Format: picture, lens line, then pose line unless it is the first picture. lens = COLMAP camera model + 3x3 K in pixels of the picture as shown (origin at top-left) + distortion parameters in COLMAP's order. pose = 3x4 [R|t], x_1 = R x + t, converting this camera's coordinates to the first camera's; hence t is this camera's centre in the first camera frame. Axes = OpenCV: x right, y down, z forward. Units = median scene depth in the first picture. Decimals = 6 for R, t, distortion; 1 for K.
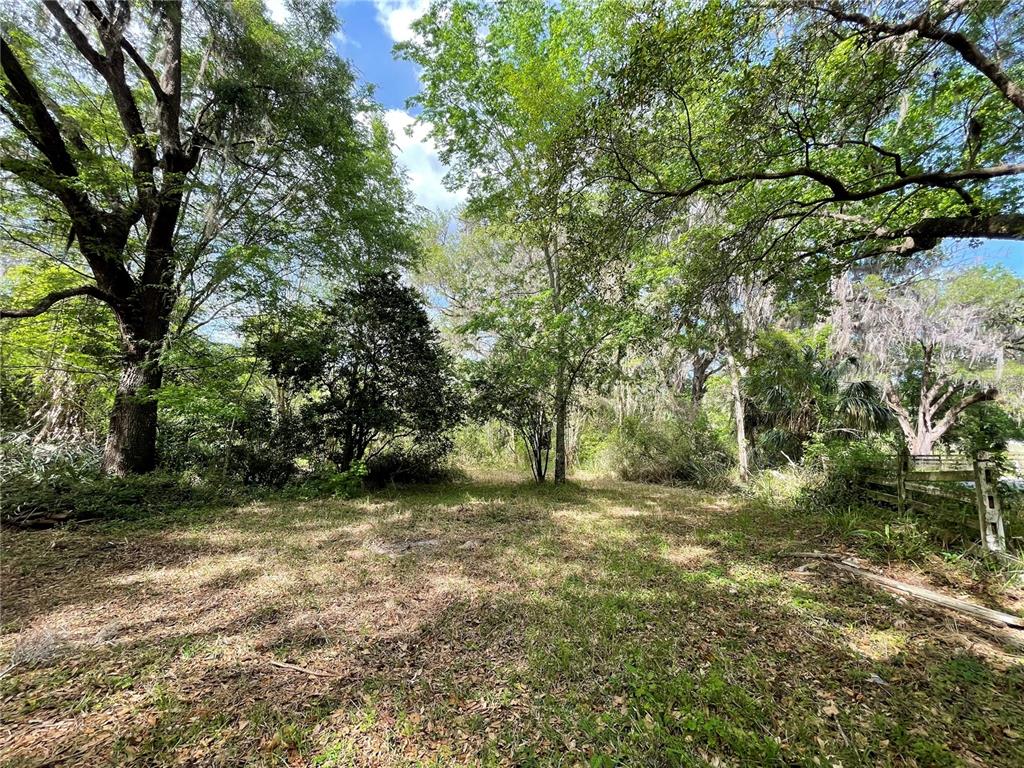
lens RADIAL K [[415.5, 0, 512.0], [0, 415.5, 384.0], [0, 0, 1]] dist [-0.000914, -0.000018]
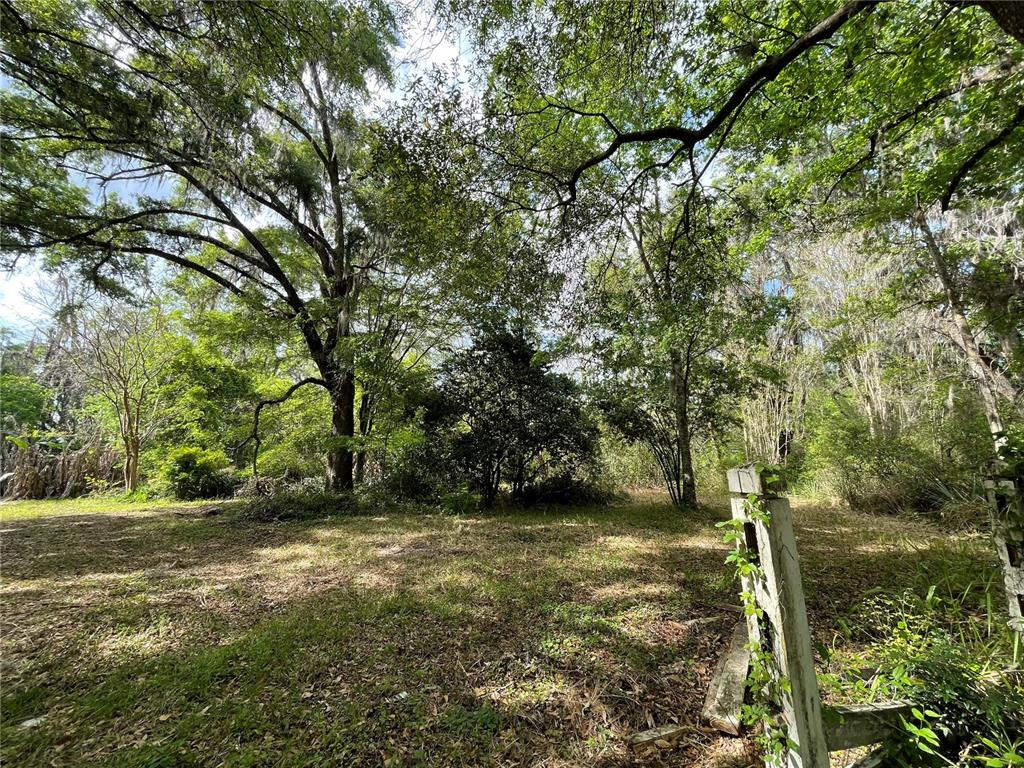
lens RADIAL K [[409.8, 0, 511.0], [0, 409.8, 380.7], [0, 0, 1]] dist [-0.002455, 0.000030]
pose [[0.811977, -0.144471, -0.565527, 0.308568], [0.108245, 0.989349, -0.097325, 0.011884], [0.573564, 0.017810, 0.818967, 0.059594]]
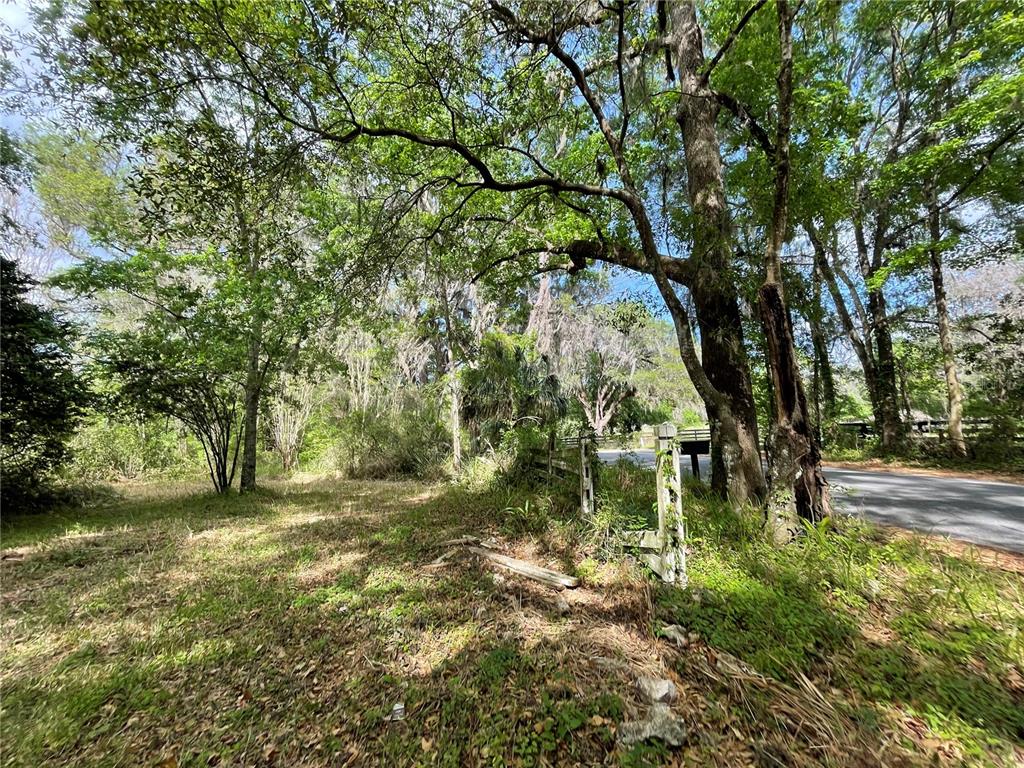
lens RADIAL K [[415.5, 0, 512.0], [0, 415.5, 384.0], [0, 0, 1]] dist [-0.000914, -0.000018]
pose [[0.847372, 0.020662, 0.530598, 0.110511], [-0.026187, 0.999653, 0.002895, 0.011325], [-0.530354, -0.016348, 0.847619, 0.036787]]
